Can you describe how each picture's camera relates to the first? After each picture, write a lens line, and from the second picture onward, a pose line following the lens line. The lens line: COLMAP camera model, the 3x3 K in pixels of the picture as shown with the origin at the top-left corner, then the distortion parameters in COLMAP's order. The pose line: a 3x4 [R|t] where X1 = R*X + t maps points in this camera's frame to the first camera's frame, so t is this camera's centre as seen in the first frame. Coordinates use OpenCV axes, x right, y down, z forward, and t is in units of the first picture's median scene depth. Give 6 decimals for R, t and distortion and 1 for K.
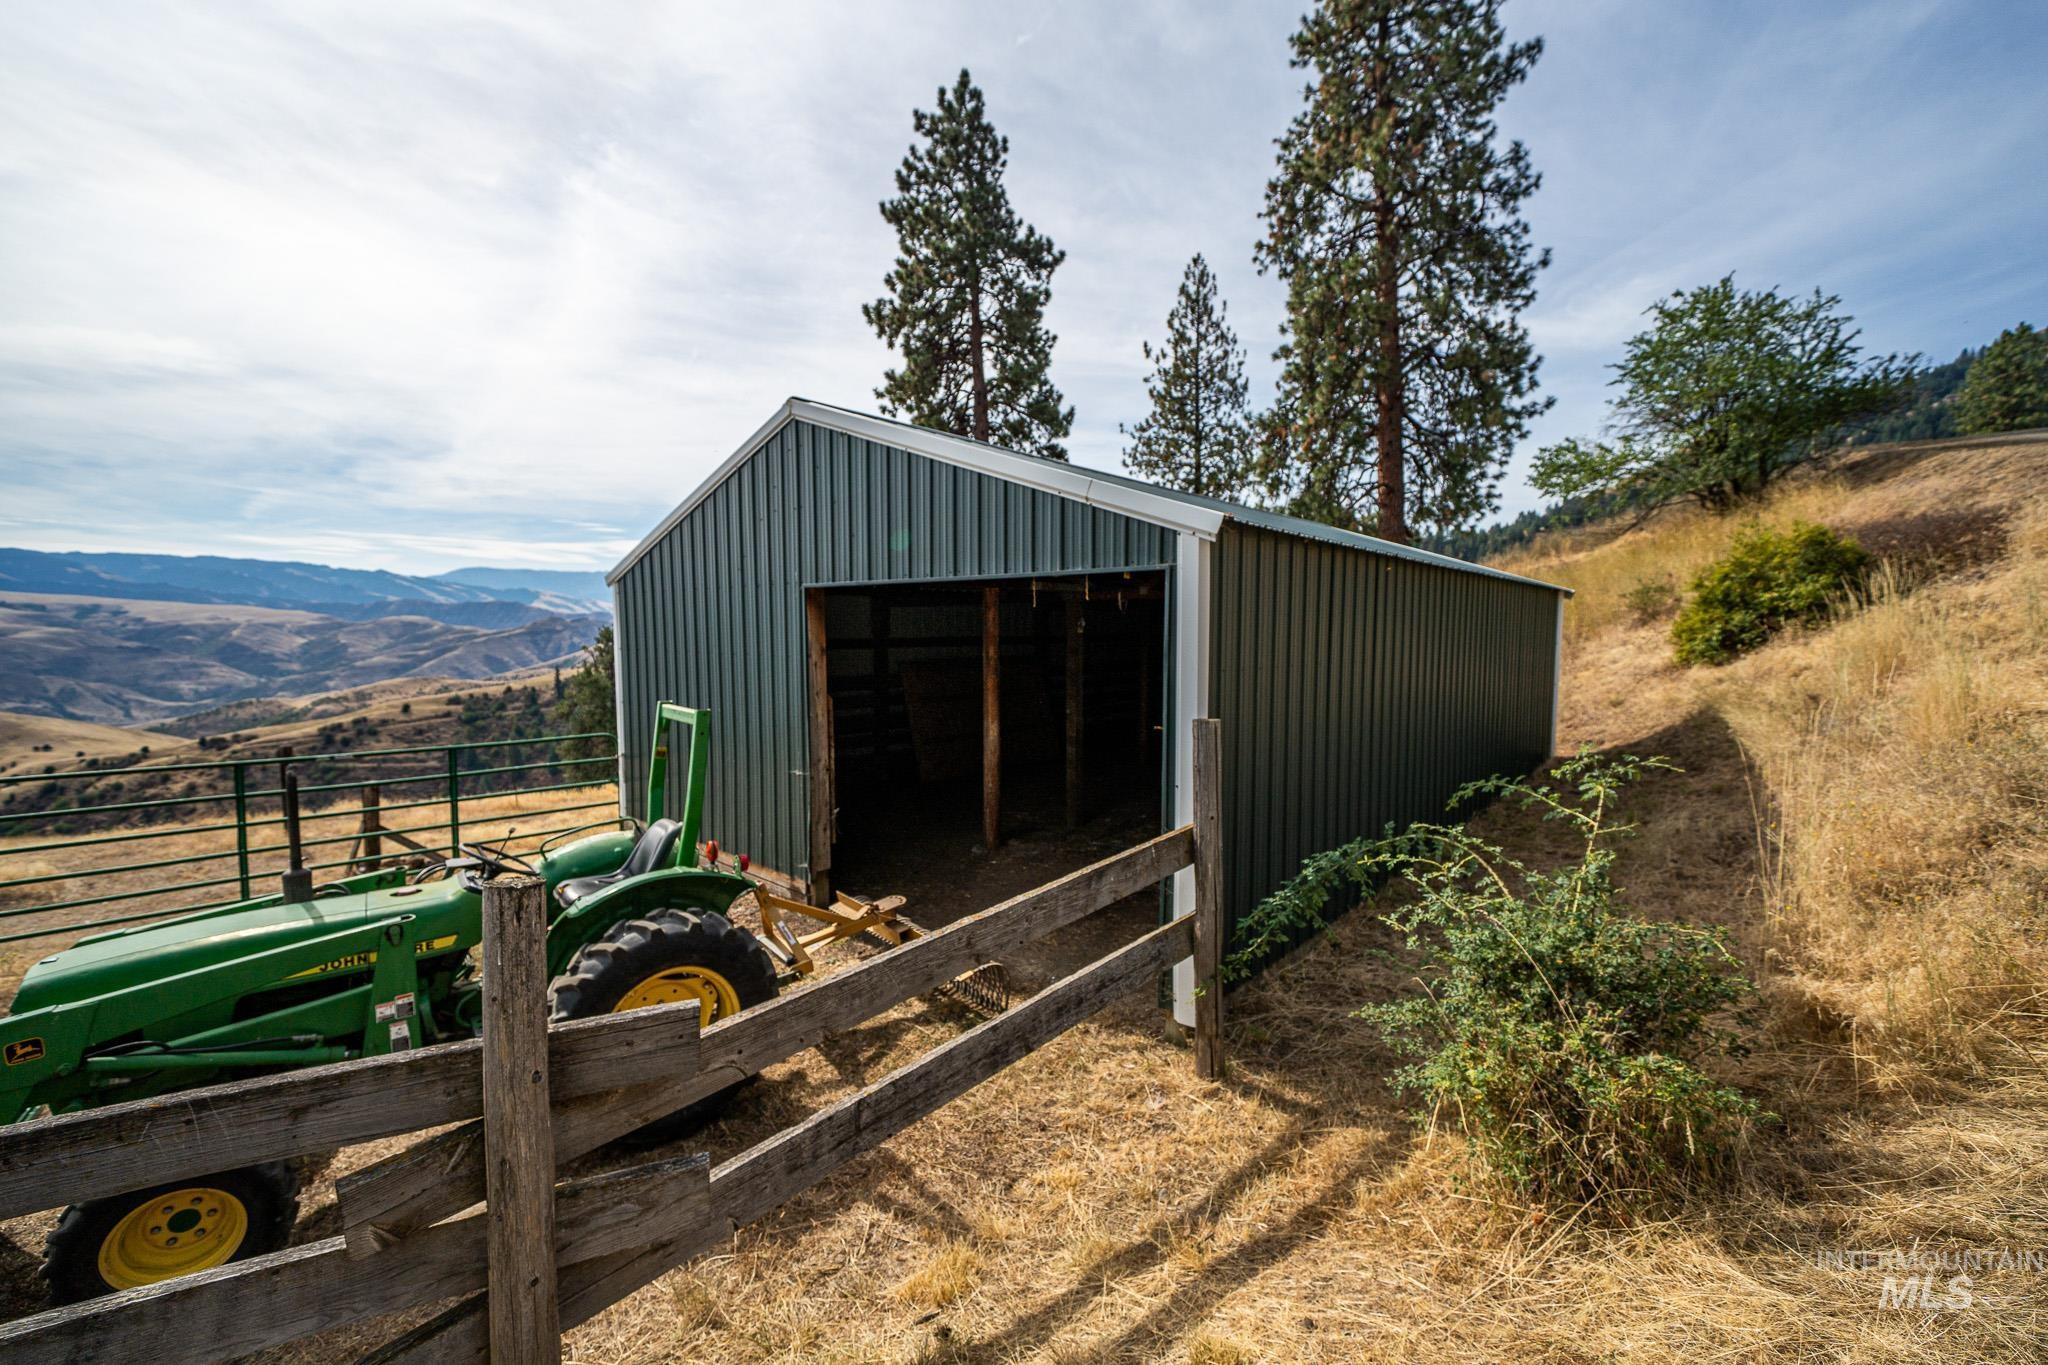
lens RADIAL K [[813.7, 0, 1026.1], [0, 813.7, 687.1], [0, 0, 1]] dist [0.001526, -0.000090]
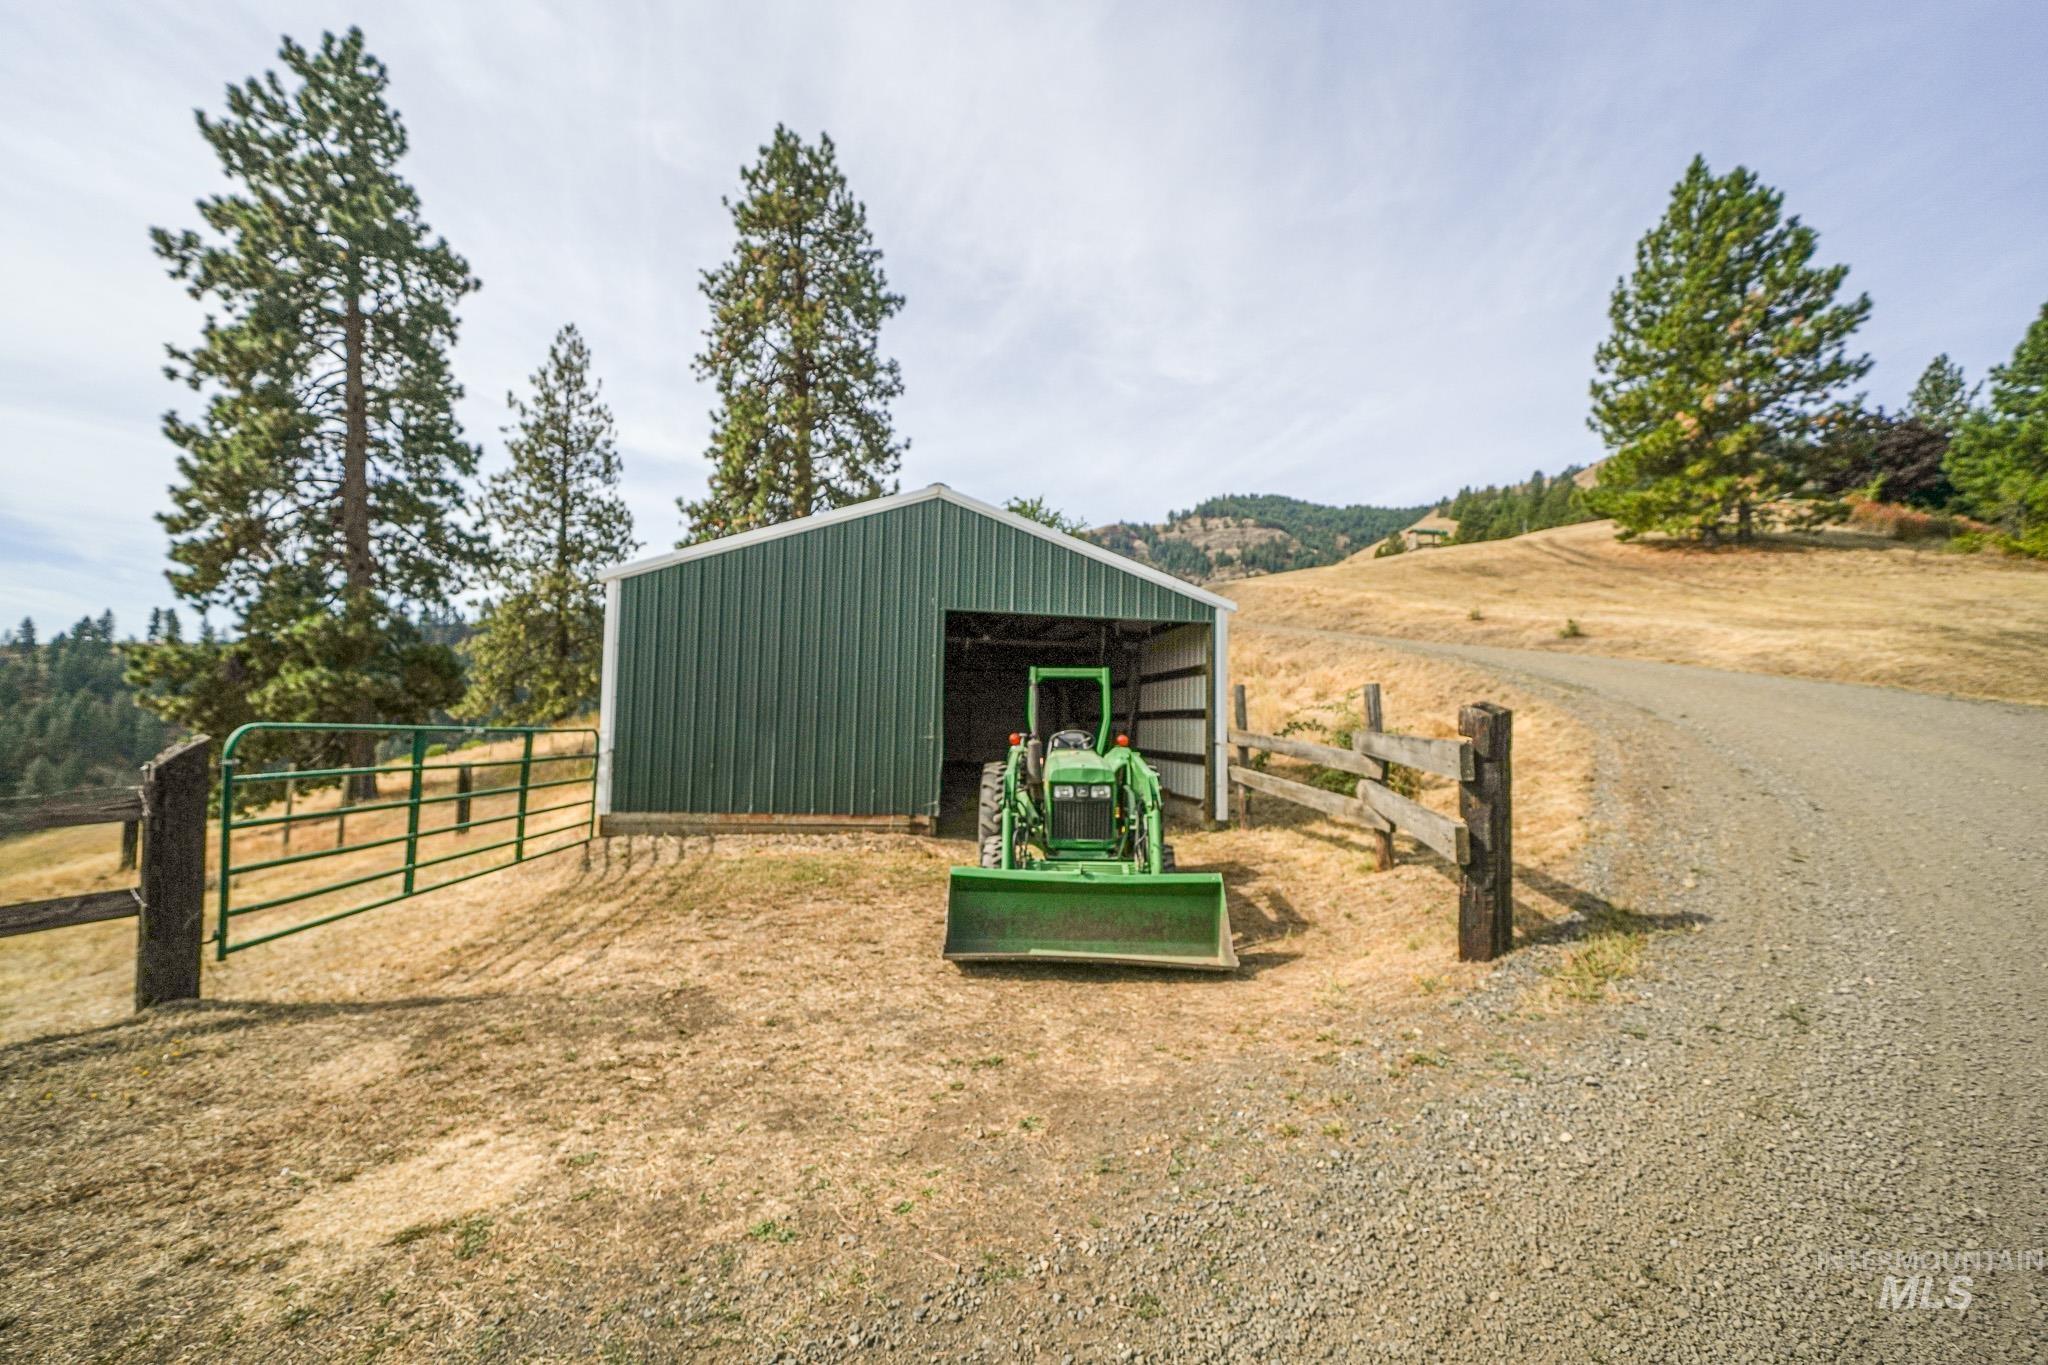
lens RADIAL K [[813.7, 0, 1018.9], [0, 813.7, 688.4], [0, 0, 1]] dist [0.001526, -0.000090]
pose [[0.637387, 0.049772, 0.768934, -0.251989], [0.036897, 0.994796, -0.094975, 0.032639], [-0.769660, 0.088907, 0.632234, -0.007397]]
